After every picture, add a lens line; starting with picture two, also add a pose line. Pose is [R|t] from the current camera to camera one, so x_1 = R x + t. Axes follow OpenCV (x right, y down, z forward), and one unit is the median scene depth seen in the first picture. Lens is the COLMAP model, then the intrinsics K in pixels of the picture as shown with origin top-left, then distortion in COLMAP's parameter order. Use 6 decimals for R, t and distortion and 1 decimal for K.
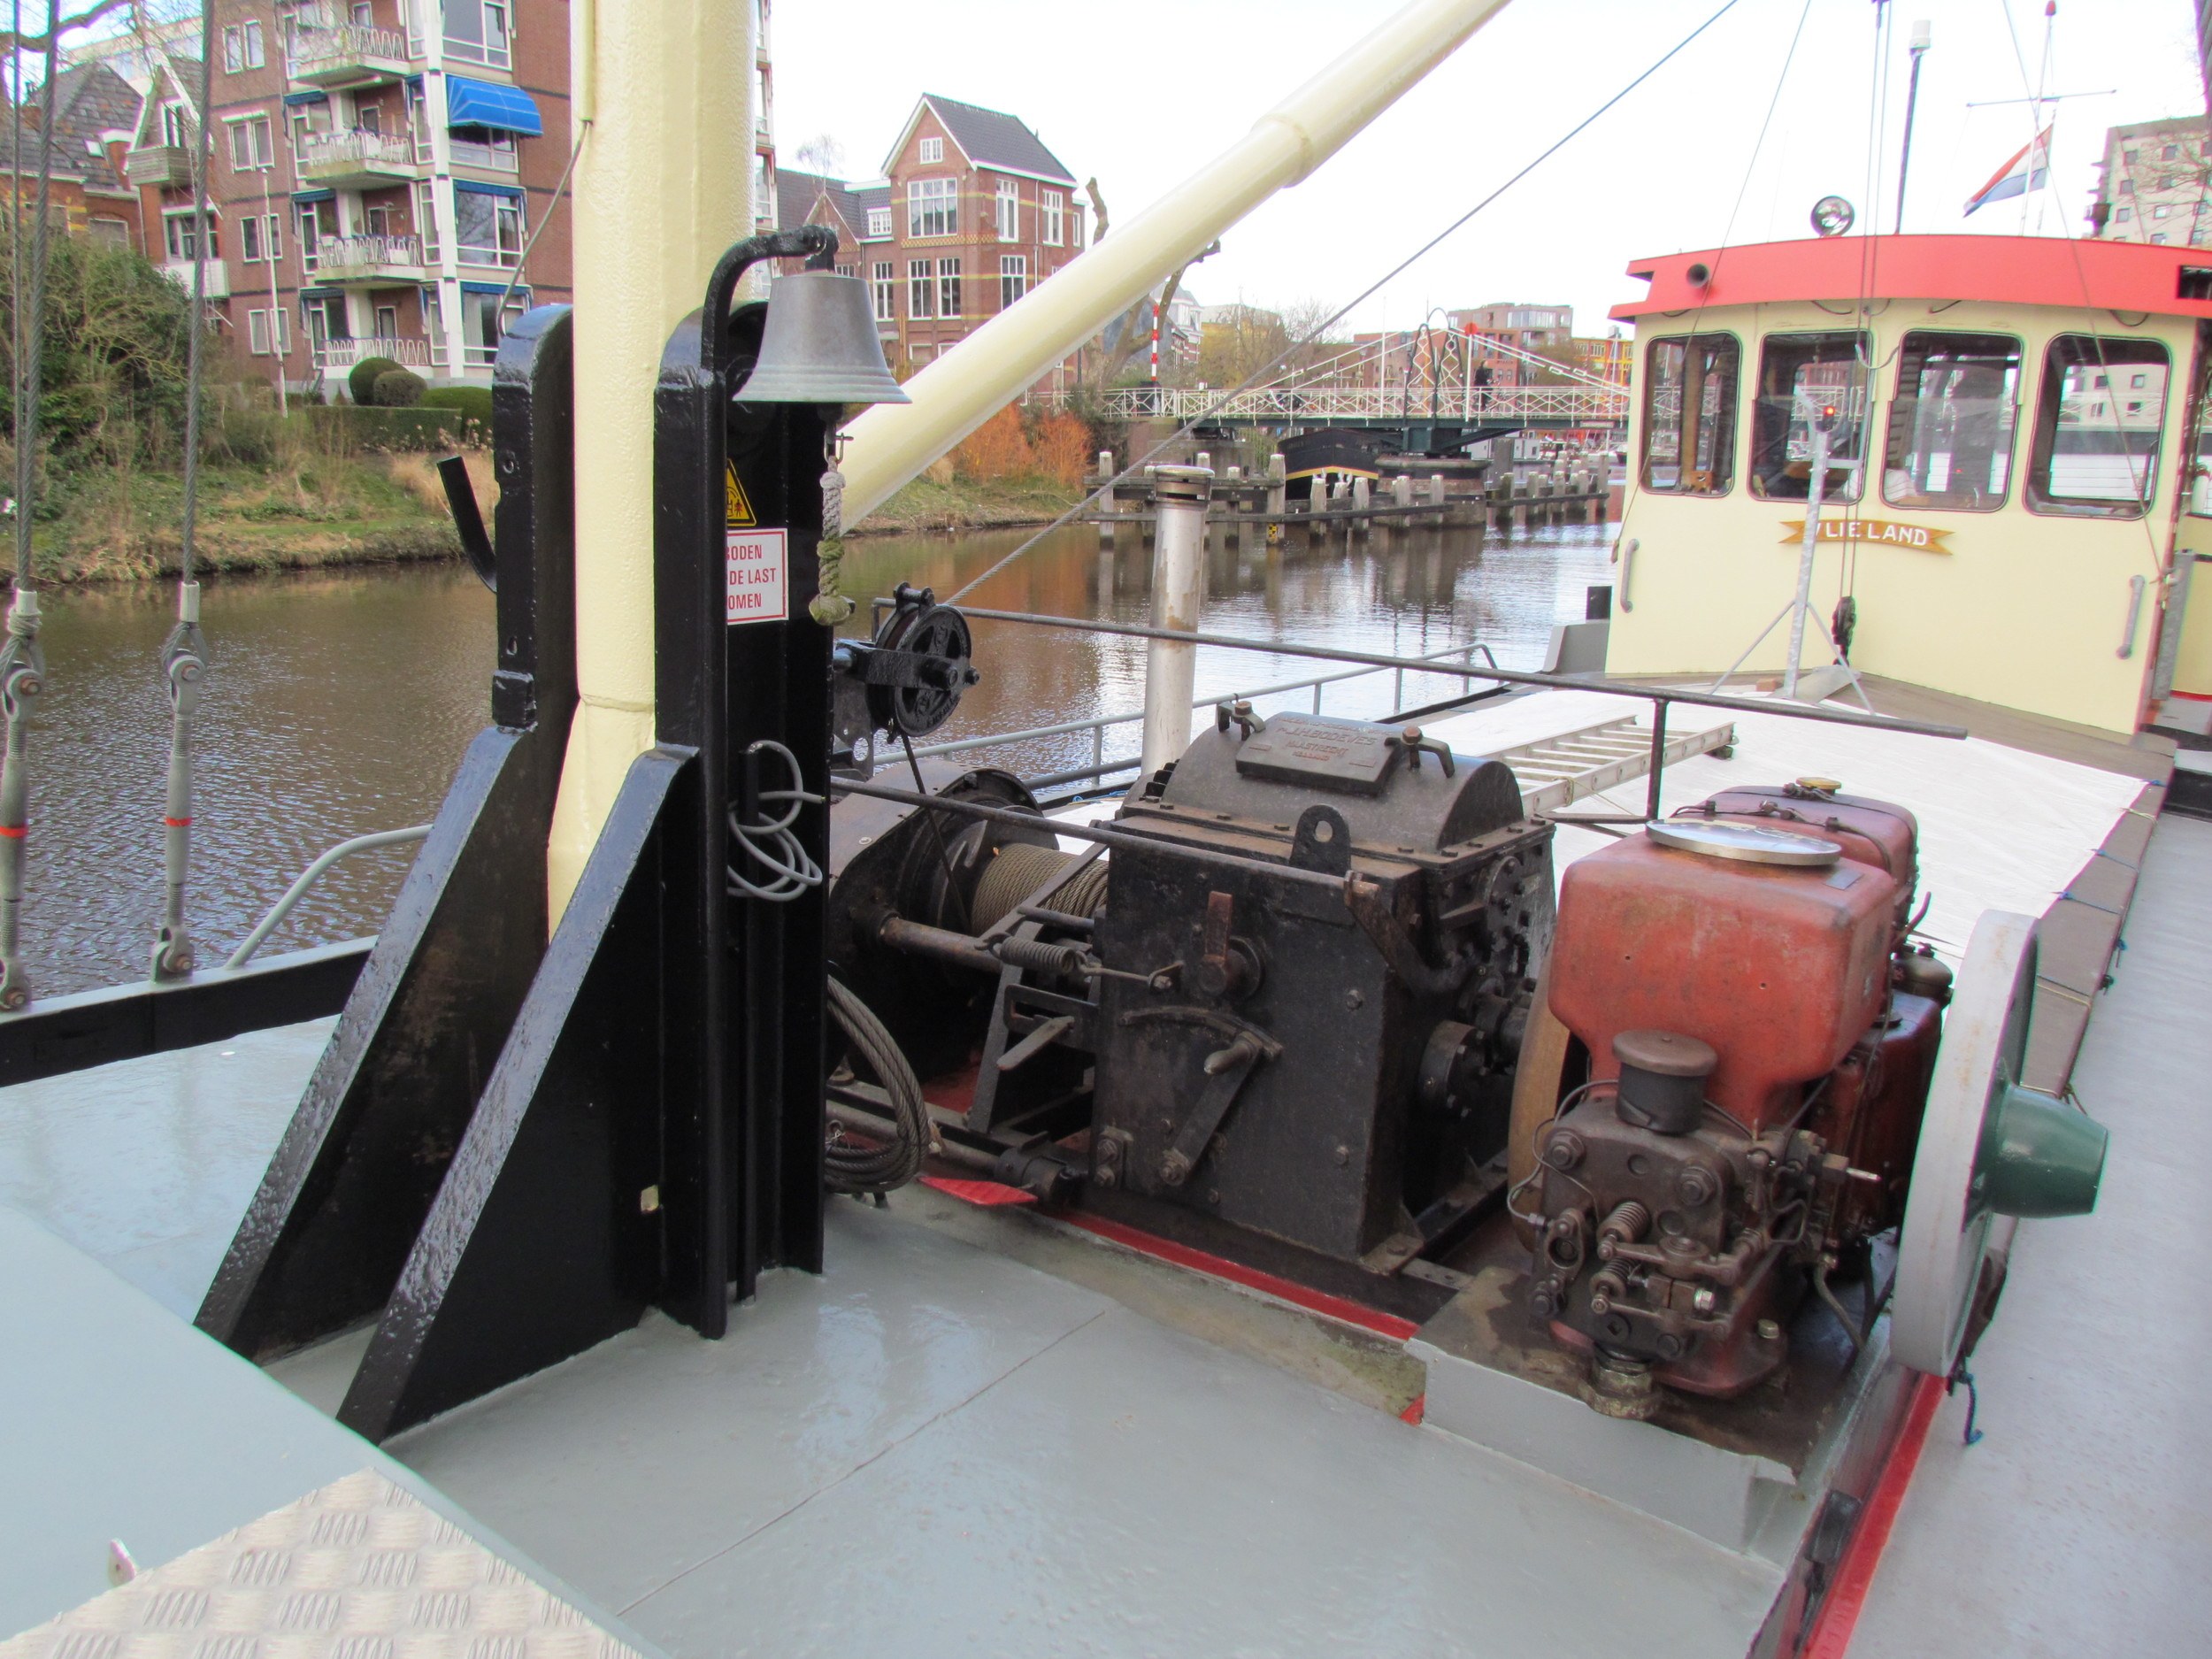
lens RADIAL K [[1723.9, 0, 1121.9], [0, 1723.9, 814.3], [0, 0, 1]] dist [-0.018723, -0.003437]
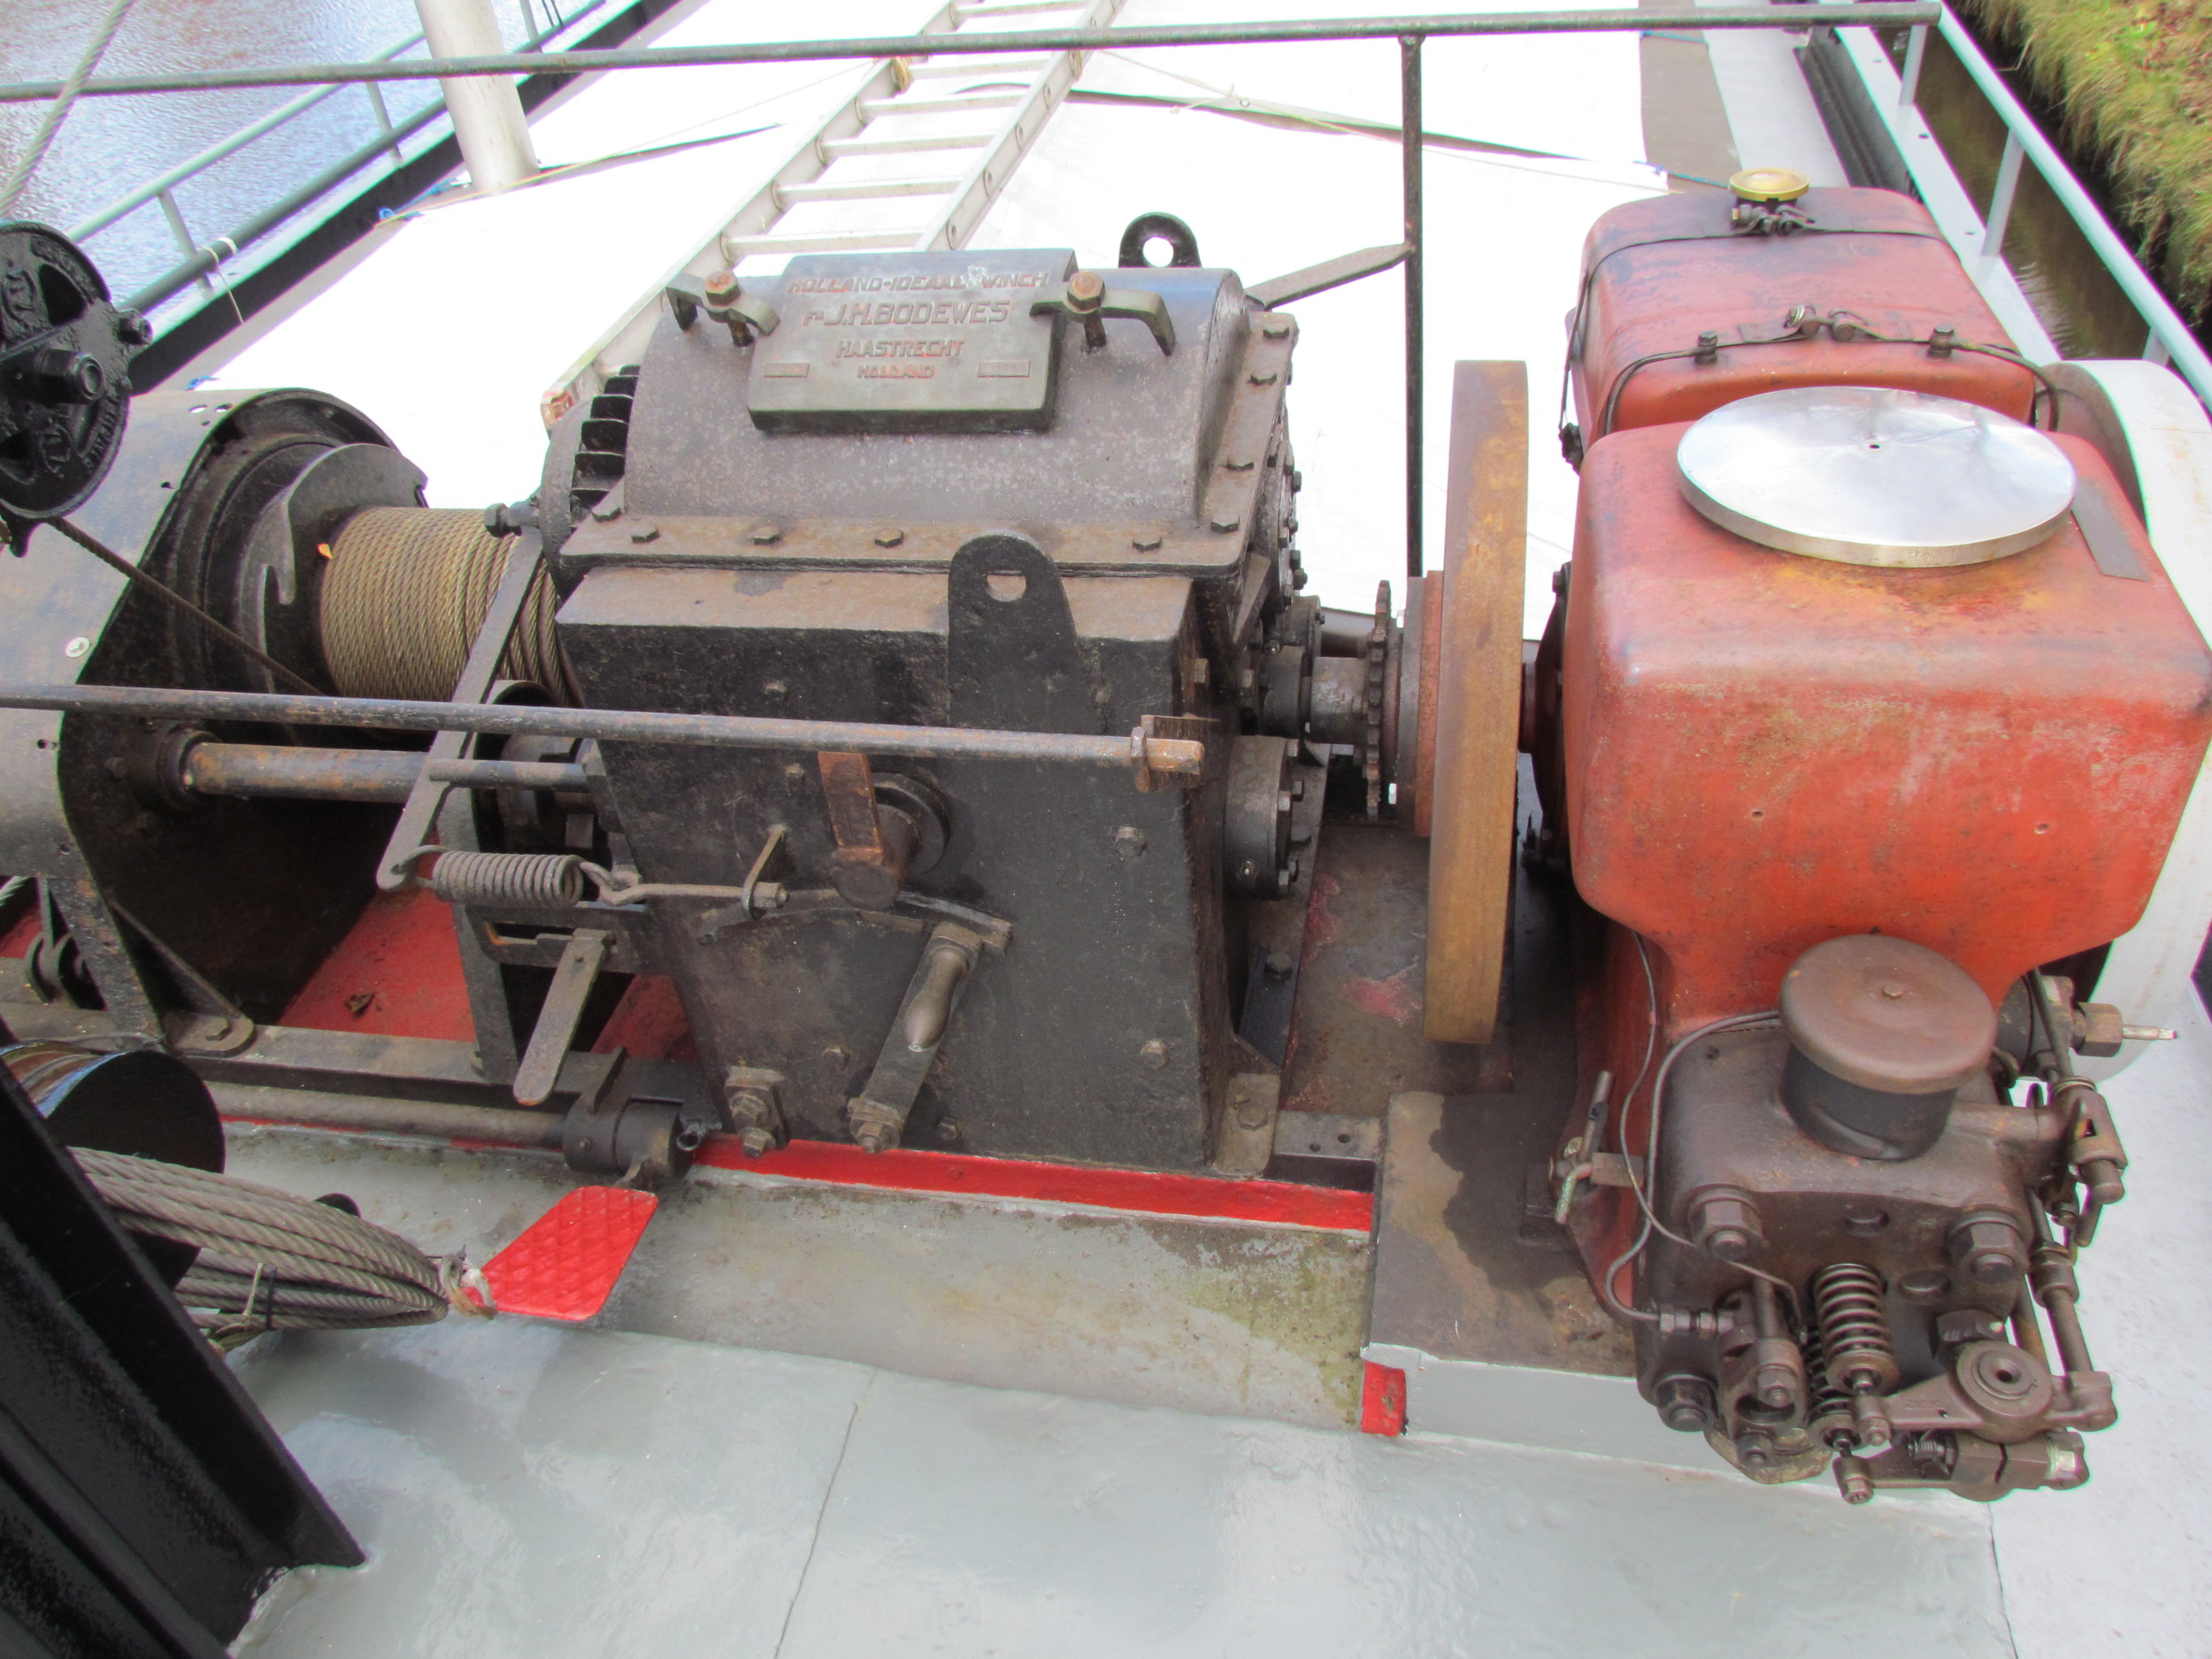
lens RADIAL K [[1723.9, 0, 1121.9], [0, 1723.9, 814.3], [0, 0, 1]] dist [-0.018723, -0.003437]
pose [[0.909879, -0.349620, 0.223353, 0.011760], [0.212770, 0.855411, 0.472229, -0.145783], [-0.356160, -0.382149, 0.852709, 0.490228]]
